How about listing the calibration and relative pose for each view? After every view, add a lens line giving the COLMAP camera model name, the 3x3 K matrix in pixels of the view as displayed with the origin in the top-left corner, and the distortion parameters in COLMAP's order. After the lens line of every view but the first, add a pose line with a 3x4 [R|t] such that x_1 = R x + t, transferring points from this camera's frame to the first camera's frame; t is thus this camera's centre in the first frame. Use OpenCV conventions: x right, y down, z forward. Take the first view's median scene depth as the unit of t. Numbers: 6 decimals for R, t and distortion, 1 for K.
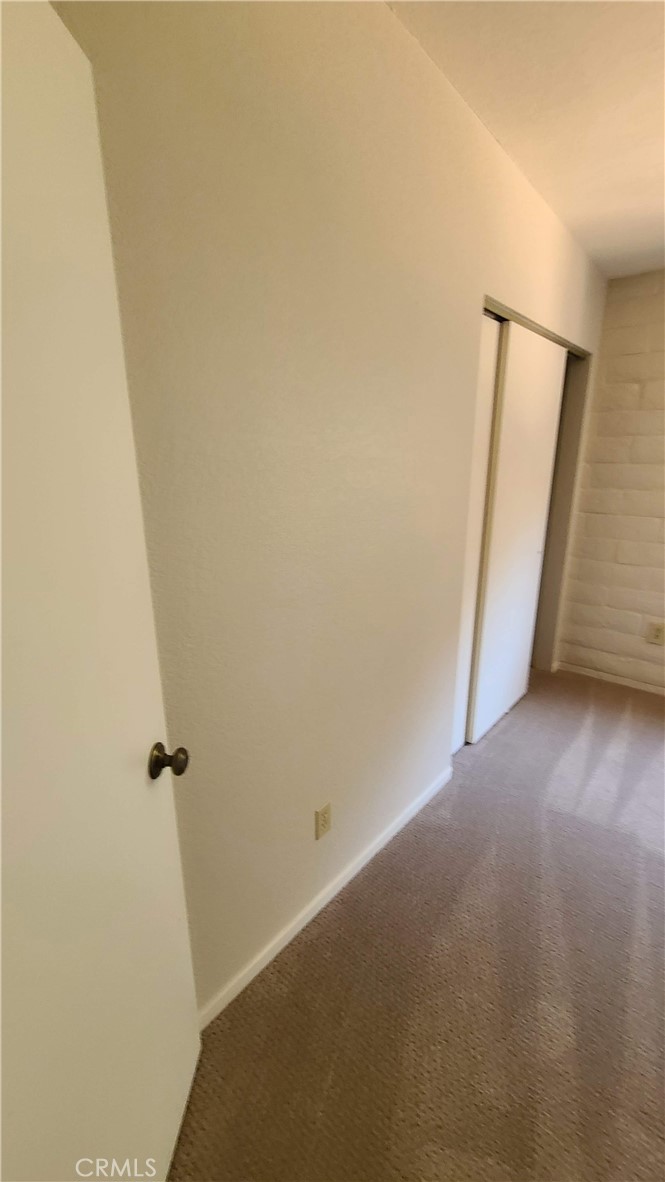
lens RADIAL K [[485.5, 0, 331.7], [0, 485.5, 594.7], [0, 0, 1]] dist [-0.006167, 0.002810]
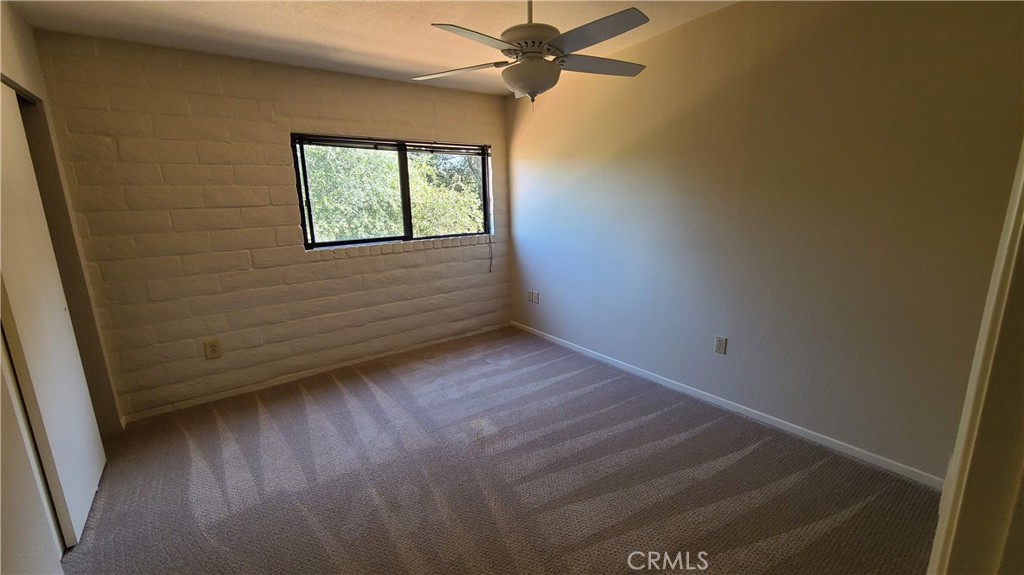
lens RADIAL K [[420.6, 0, 515.6], [0, 420.6, 286.4], [0, 0, 1]] dist [-0.006167, 0.002810]
pose [[0.226005, -0.213151, 0.950520, -0.112132], [0.290710, 0.946061, 0.143029, 0.003538], [-0.929736, 0.244000, 0.275779, -0.007205]]
